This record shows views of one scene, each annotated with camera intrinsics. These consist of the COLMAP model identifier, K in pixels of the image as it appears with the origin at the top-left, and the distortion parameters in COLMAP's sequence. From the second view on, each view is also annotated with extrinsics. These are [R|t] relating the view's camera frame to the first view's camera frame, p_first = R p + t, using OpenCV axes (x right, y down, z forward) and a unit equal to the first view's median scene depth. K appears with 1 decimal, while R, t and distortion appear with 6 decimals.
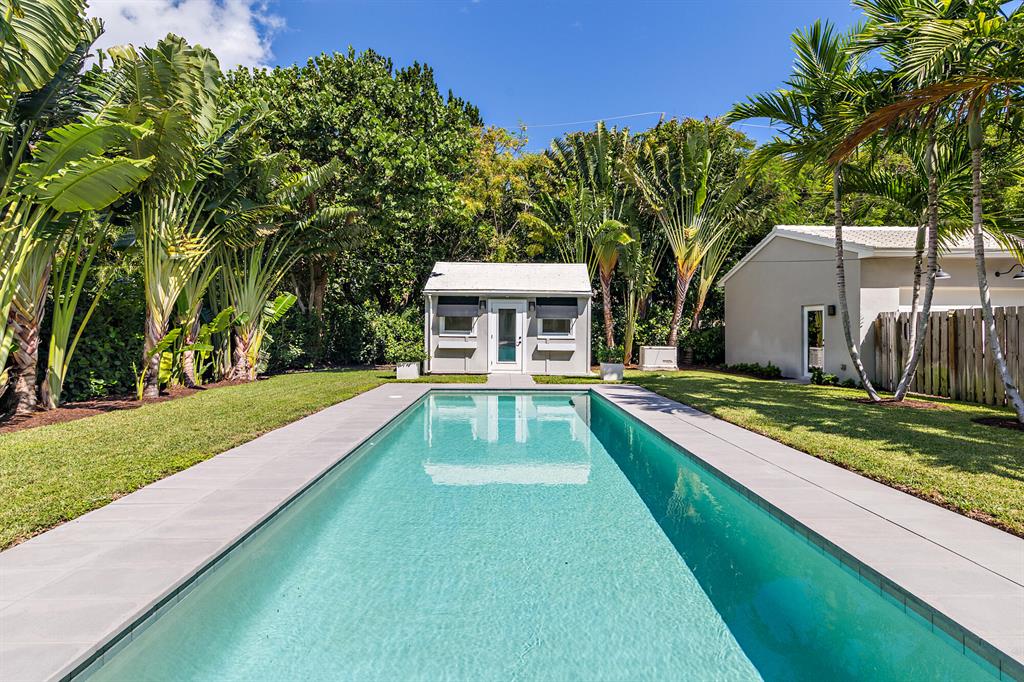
lens RADIAL K [[469.4, 0, 512.0], [0, 469.4, 341.0], [0, 0, 1]] dist [0.000886, 0.000235]
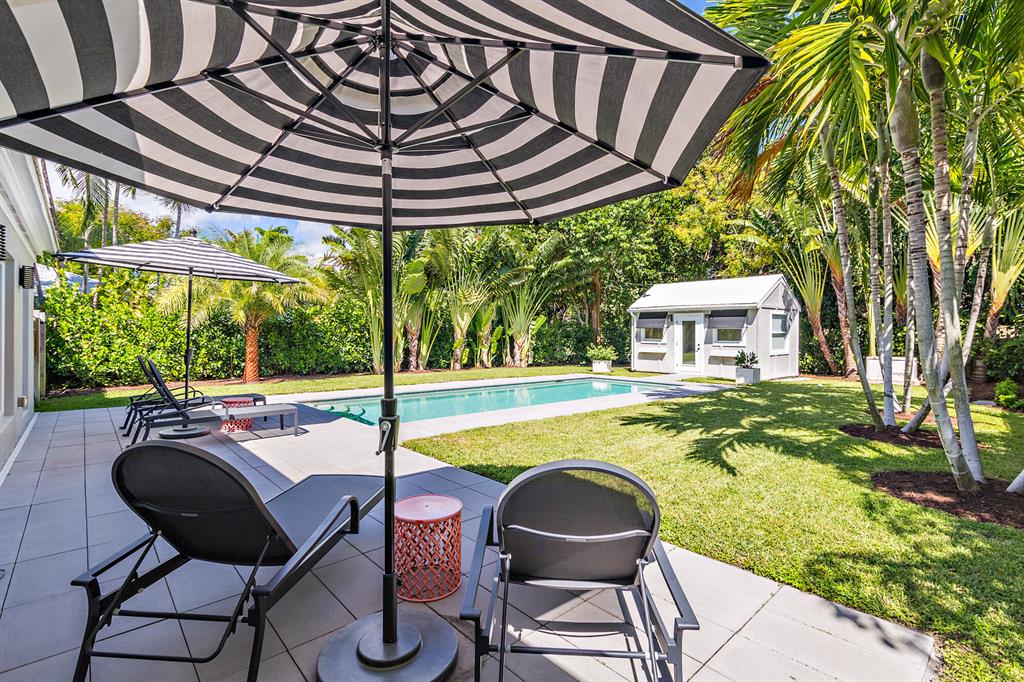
lens RADIAL K [[469.4, 0, 512.0], [0, 469.4, 341.0], [0, 0, 1]] dist [0.000886, 0.000235]
pose [[0.664175, 0.004477, -0.747564, 0.592203], [-0.021283, 0.999690, -0.012921, 0.008470], [0.747274, 0.024492, 0.664064, -0.142333]]
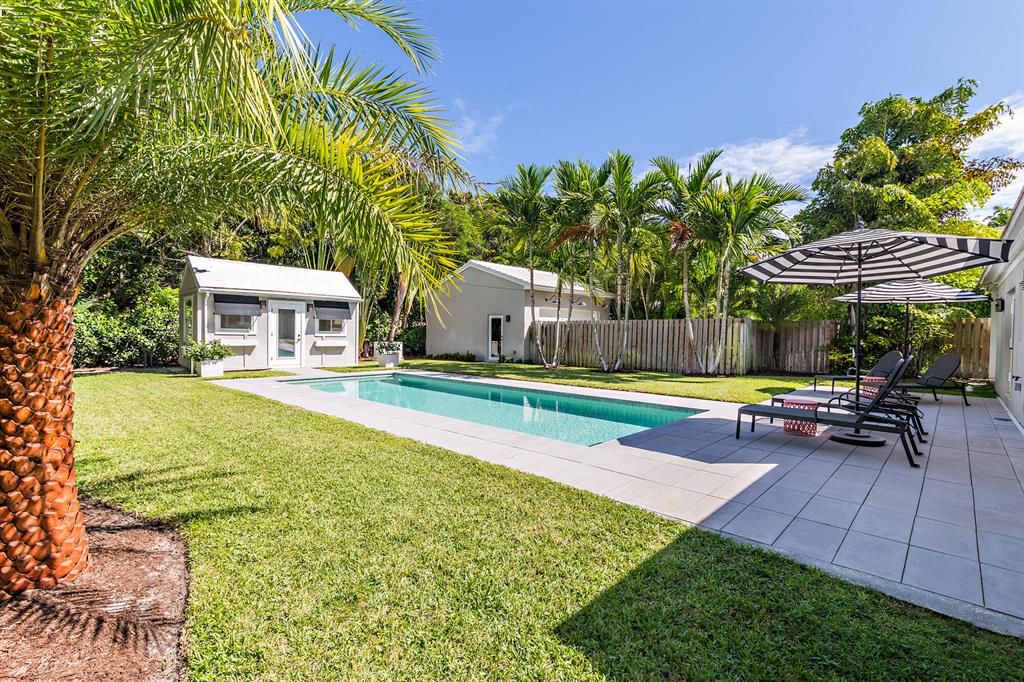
lens RADIAL K [[469.4, 0, 512.0], [0, 469.4, 341.0], [0, 0, 1]] dist [0.000886, 0.000235]
pose [[0.700111, -0.011952, 0.713934, -0.426310], [0.007858, 0.999928, 0.009034, 0.000014], [-0.713991, -0.000715, 0.700154, -0.144781]]
